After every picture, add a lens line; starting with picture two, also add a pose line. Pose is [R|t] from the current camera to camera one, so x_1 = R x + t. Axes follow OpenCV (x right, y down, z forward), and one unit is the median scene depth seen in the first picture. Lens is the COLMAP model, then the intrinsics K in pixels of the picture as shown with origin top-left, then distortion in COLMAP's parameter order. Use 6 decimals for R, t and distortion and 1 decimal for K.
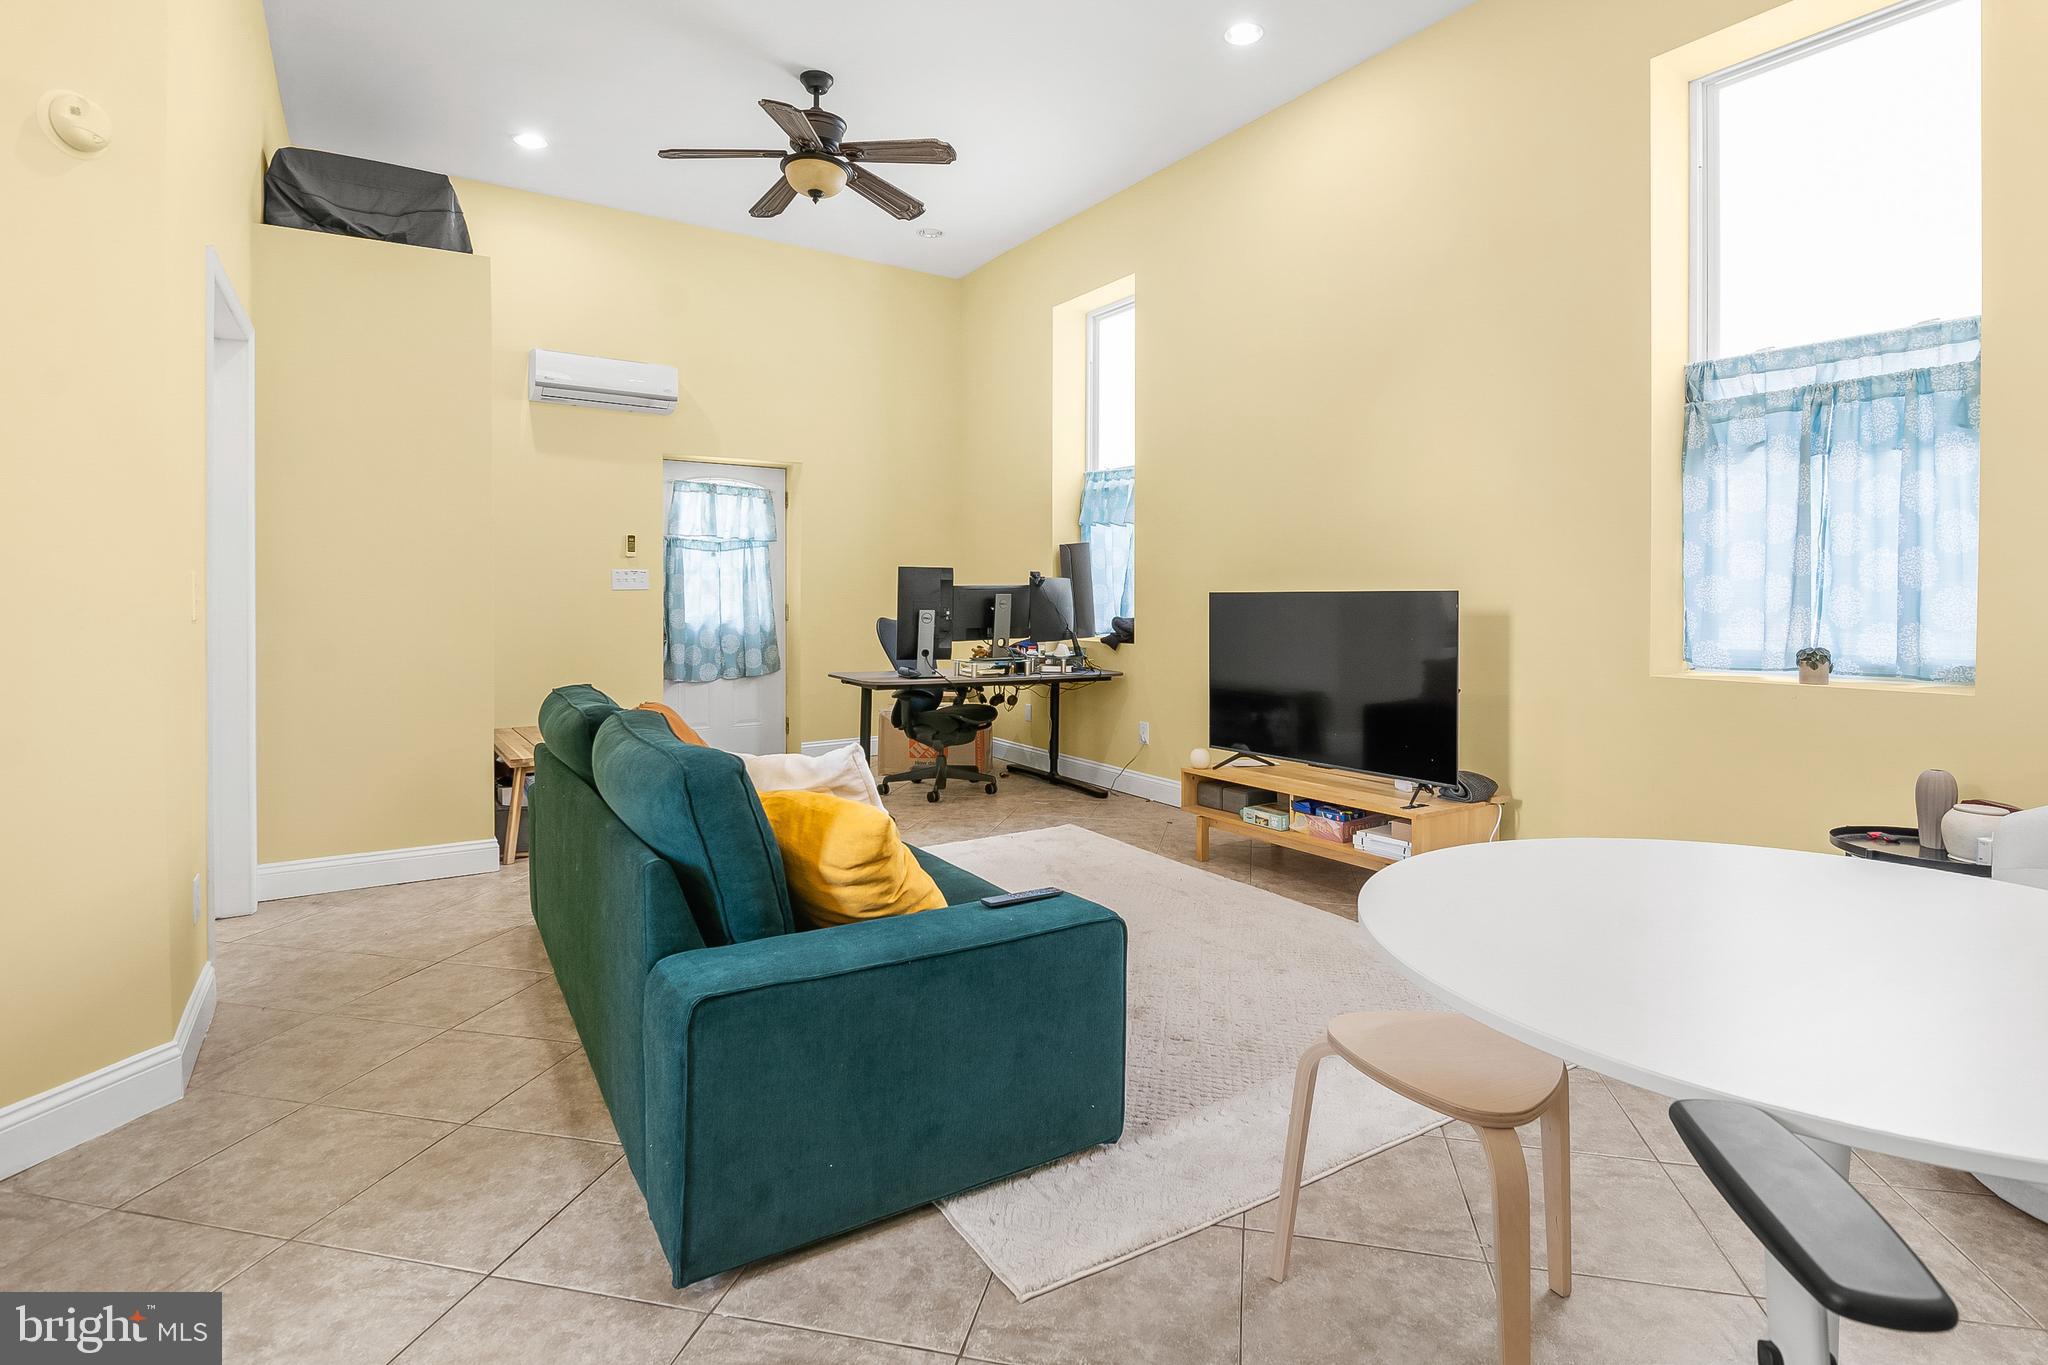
lens RADIAL K [[1033.1, 0, 1031.4], [0, 1033.1, 587.3], [0, 0, 1]] dist [-0.007397, -0.002658]
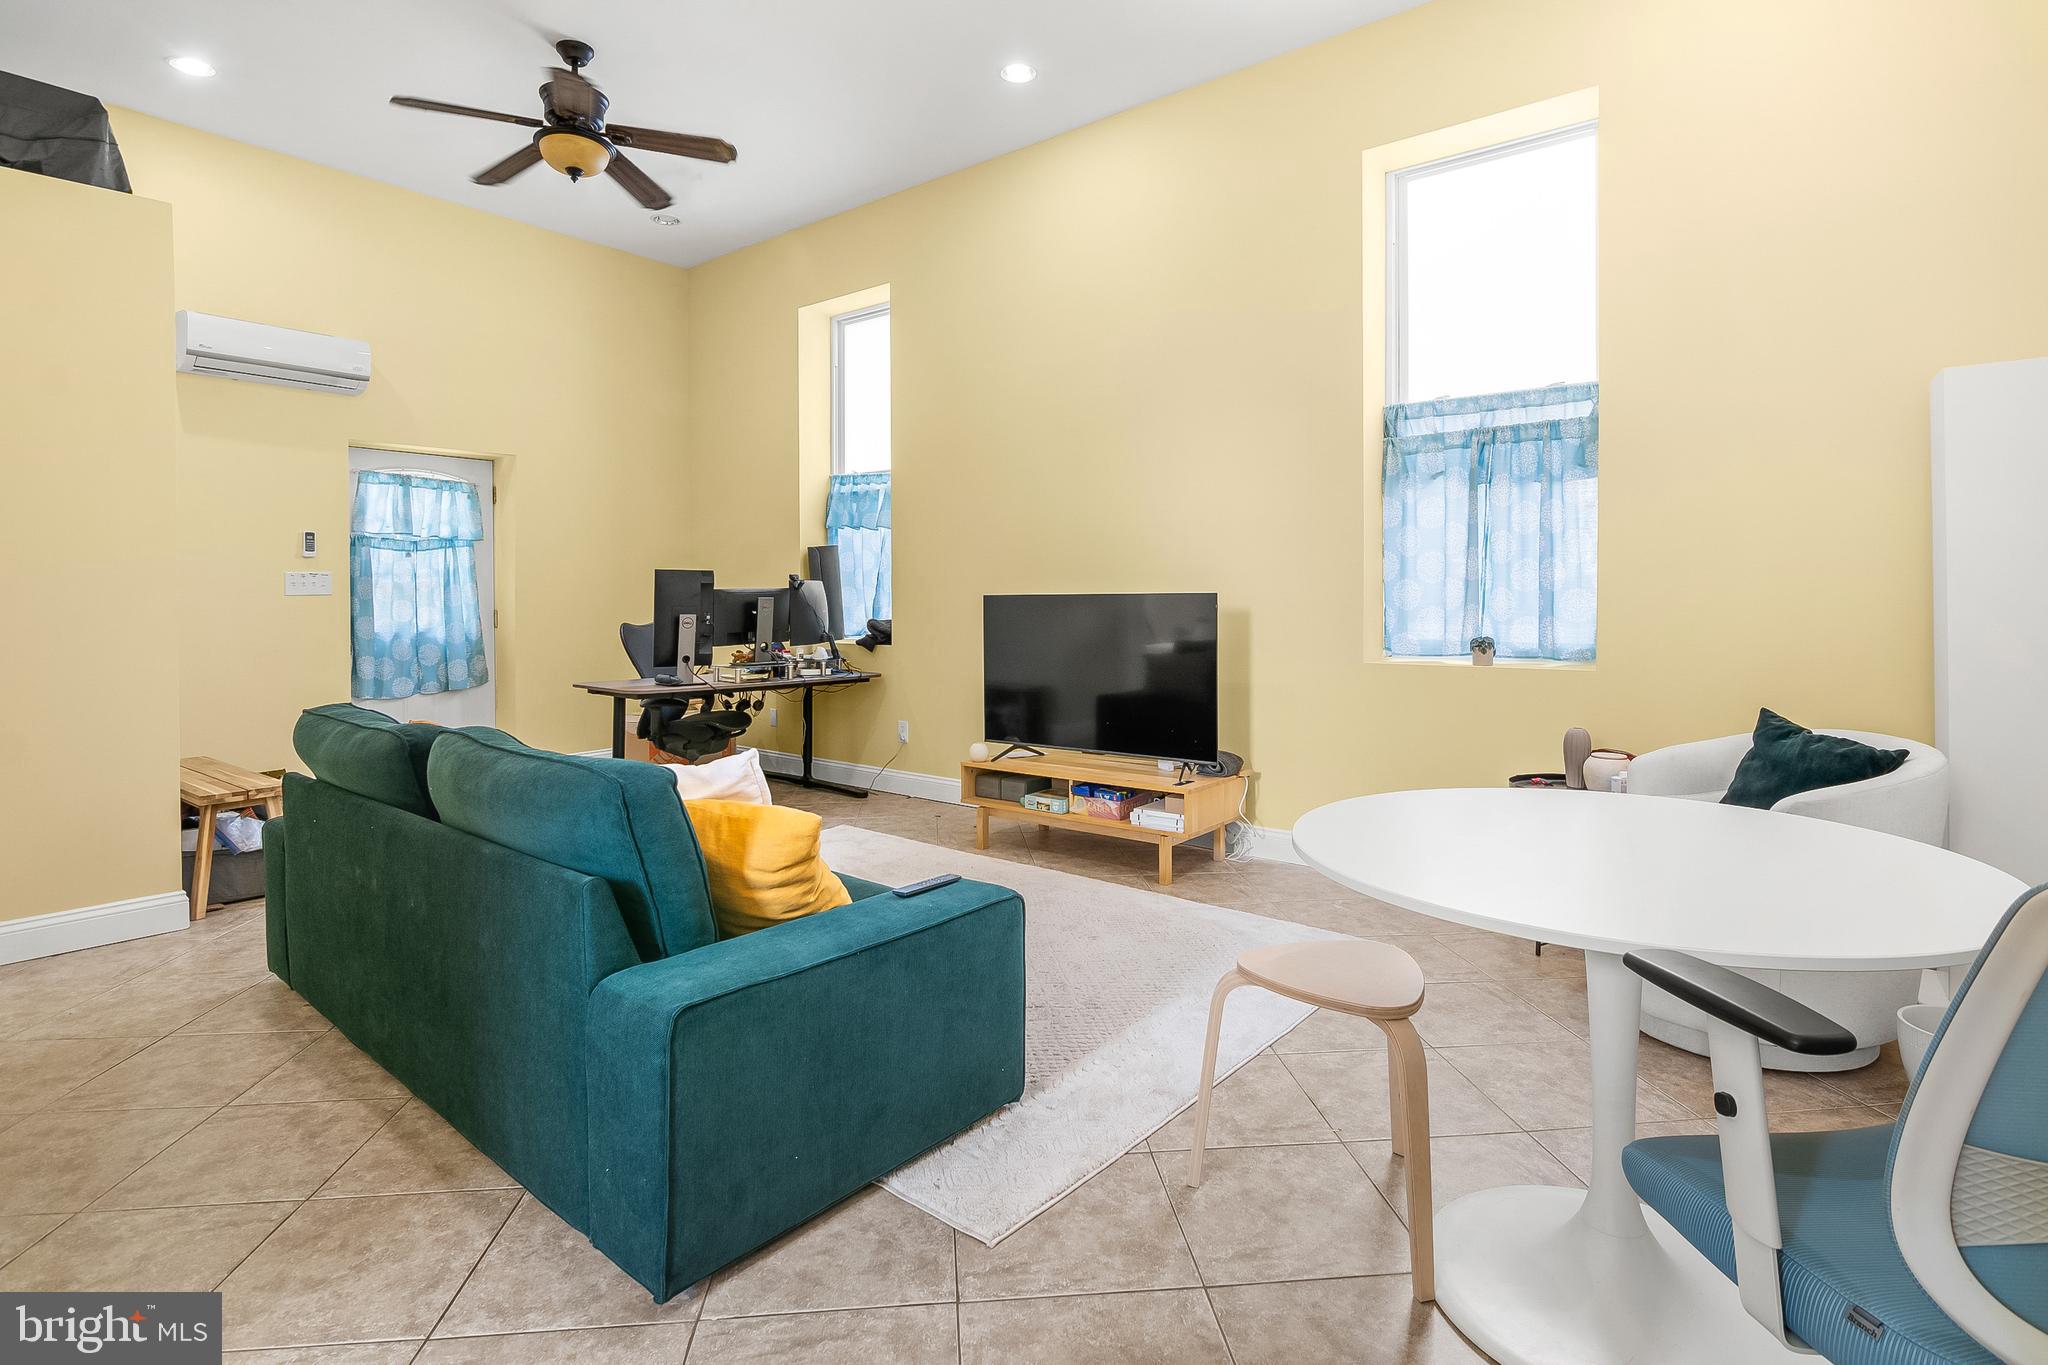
lens RADIAL K [[1033.1, 0, 1031.4], [0, 1033.1, 587.3], [0, 0, 1]] dist [-0.007397, -0.002658]
pose [[0.948758, -0.003402, 0.315986, -0.151279], [0.003571, 0.999994, 0.000044, -0.003650], [-0.315984, 0.001086, 0.948764, -0.025889]]
